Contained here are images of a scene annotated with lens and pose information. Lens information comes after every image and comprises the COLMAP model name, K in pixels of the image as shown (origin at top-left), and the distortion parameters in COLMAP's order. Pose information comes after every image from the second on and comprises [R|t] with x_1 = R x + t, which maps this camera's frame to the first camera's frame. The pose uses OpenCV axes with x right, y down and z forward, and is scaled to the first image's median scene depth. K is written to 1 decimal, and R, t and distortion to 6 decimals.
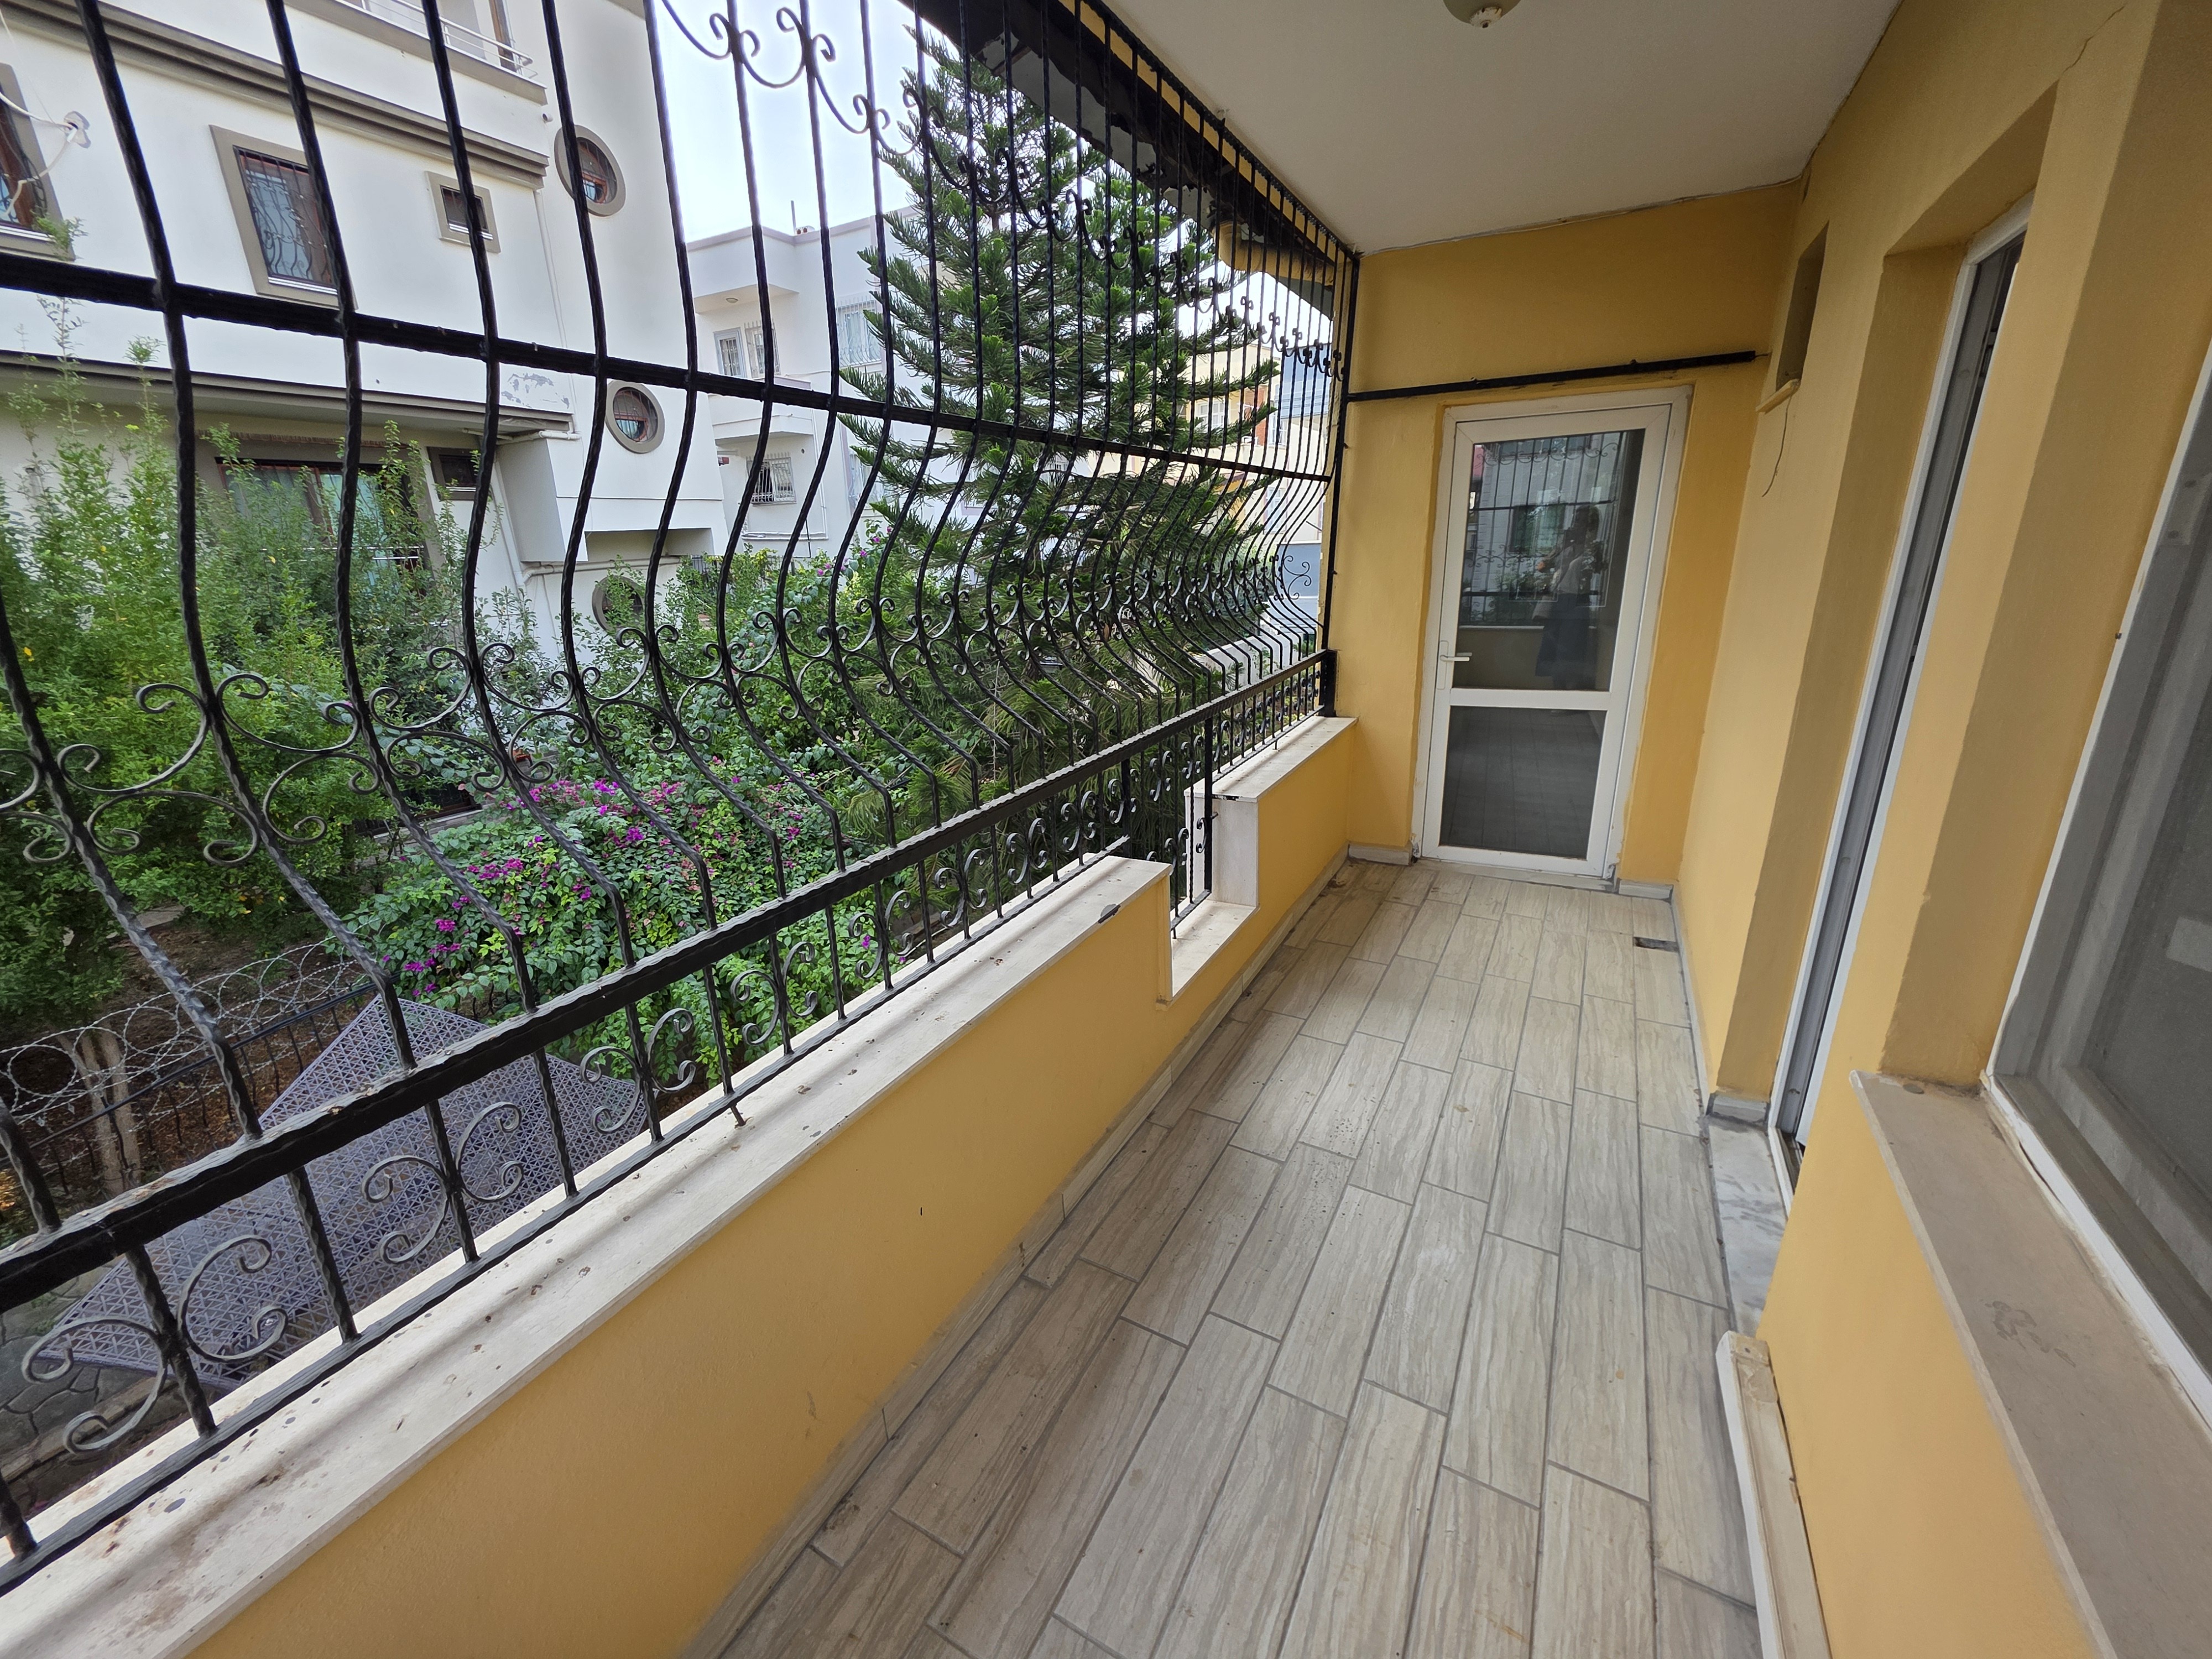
lens RADIAL K [[880.3, 0, 1099.7], [0, 880.3, 801.6], [0, 0, 1]] dist [-0.001328, -0.000215]
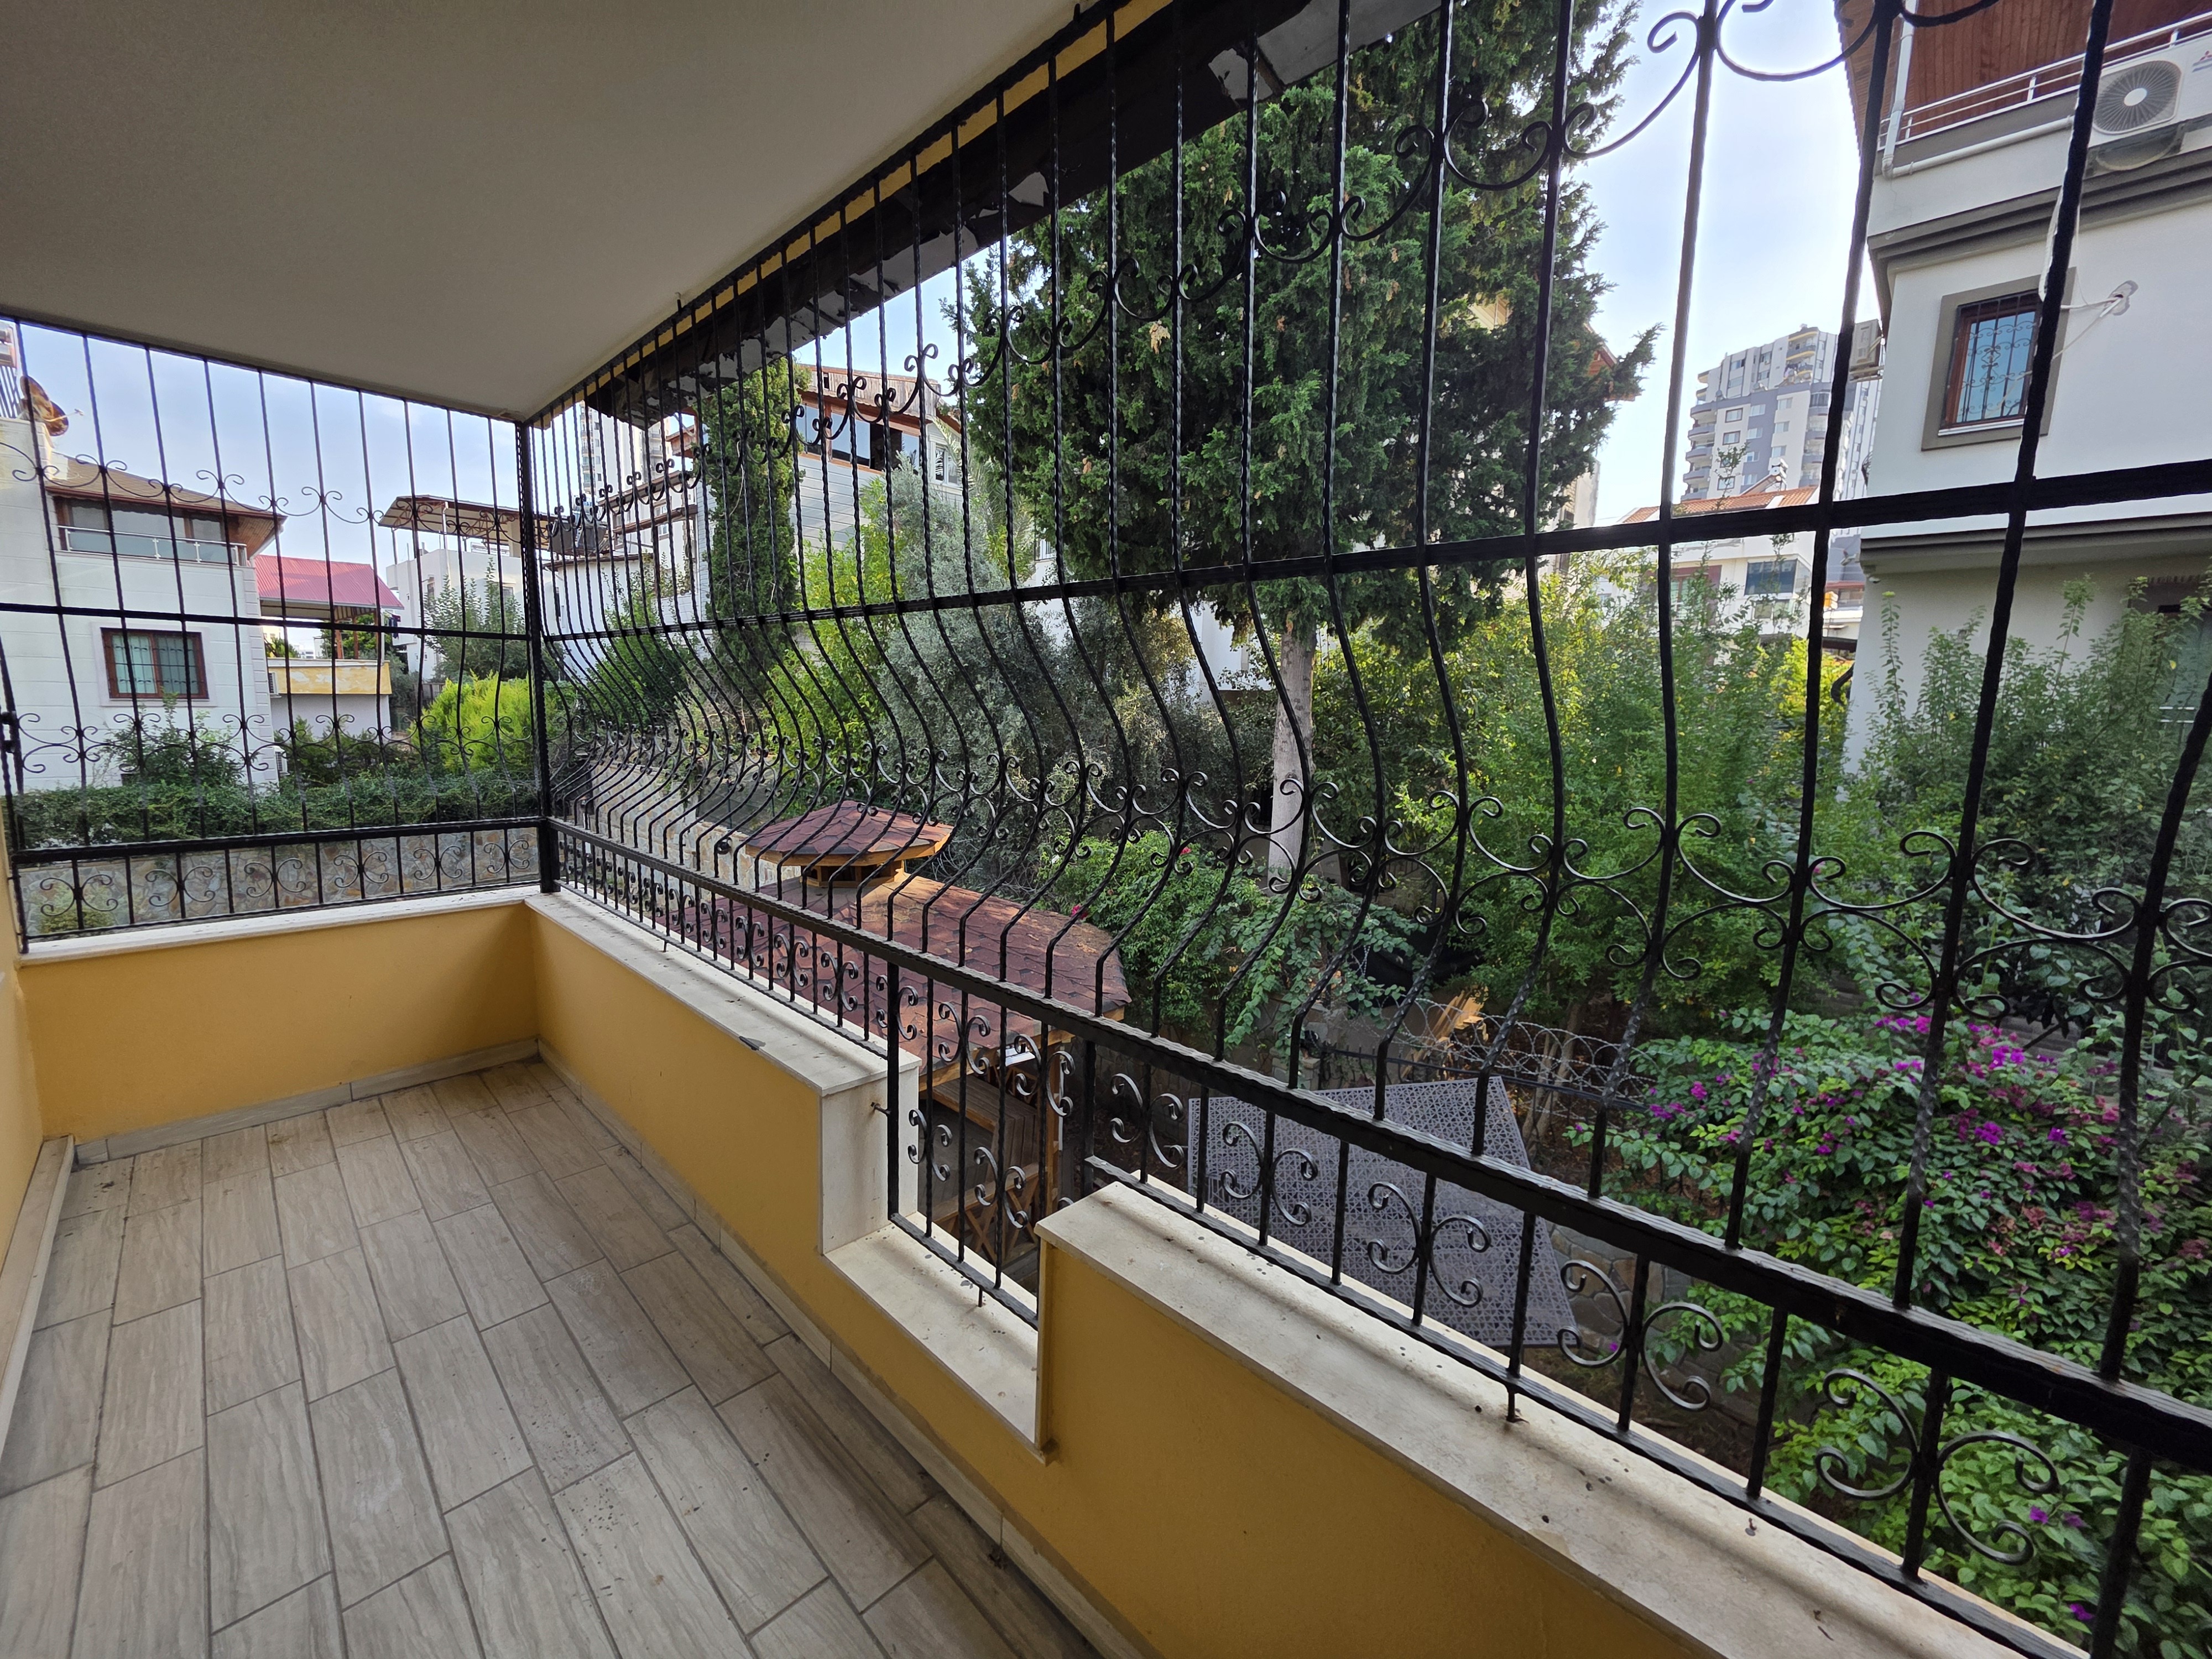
lens RADIAL K [[890.6, 0, 1092.5], [0, 890.6, 820.1], [0, 0, 1]] dist [0.003556, -0.000354]
pose [[-0.271934, 0.149927, -0.950565, 0.918271], [-0.289173, 0.929405, 0.229315, -0.509277], [0.917840, 0.337237, -0.209382, 1.578658]]
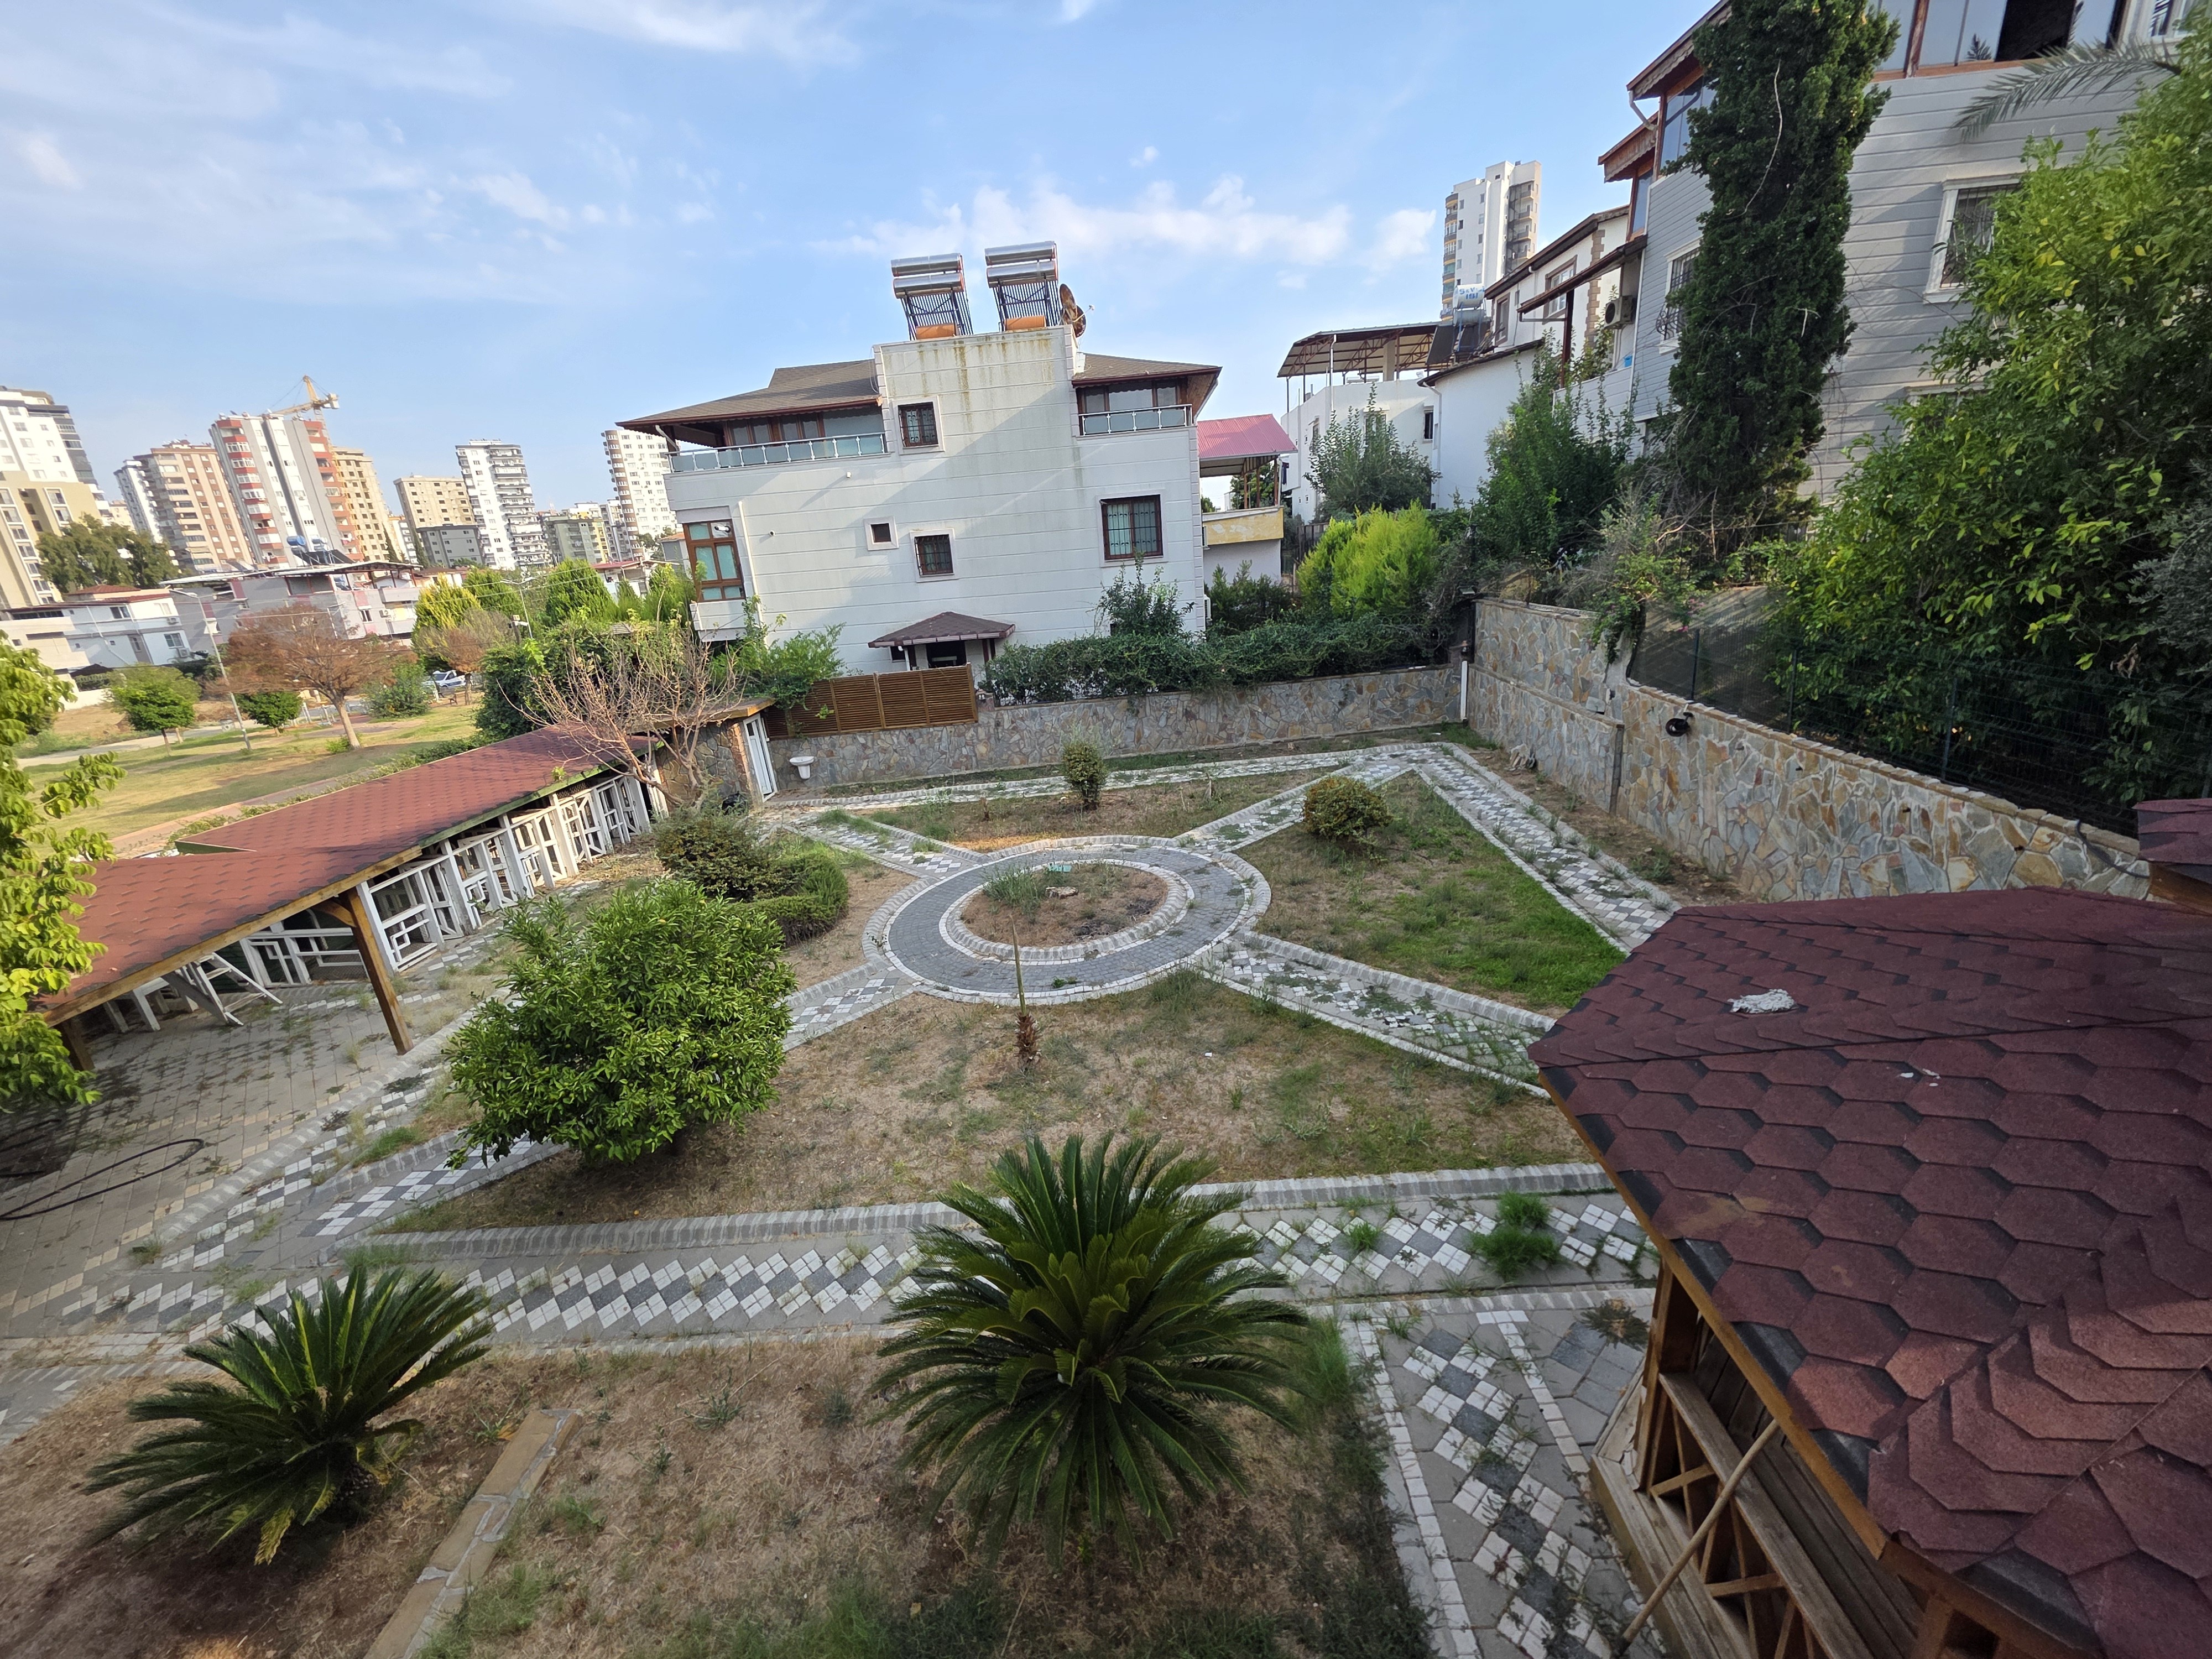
lens RADIAL K [[890.6, 0, 1092.5], [0, 890.6, 820.1], [0, 0, 1]] dist [0.003556, -0.000354]
pose [[-0.896094, 0.218448, -0.386389, 0.799078], [-0.029104, 0.839719, 0.542240, -0.444199], [0.442910, 0.497143, -0.746109, 1.373010]]
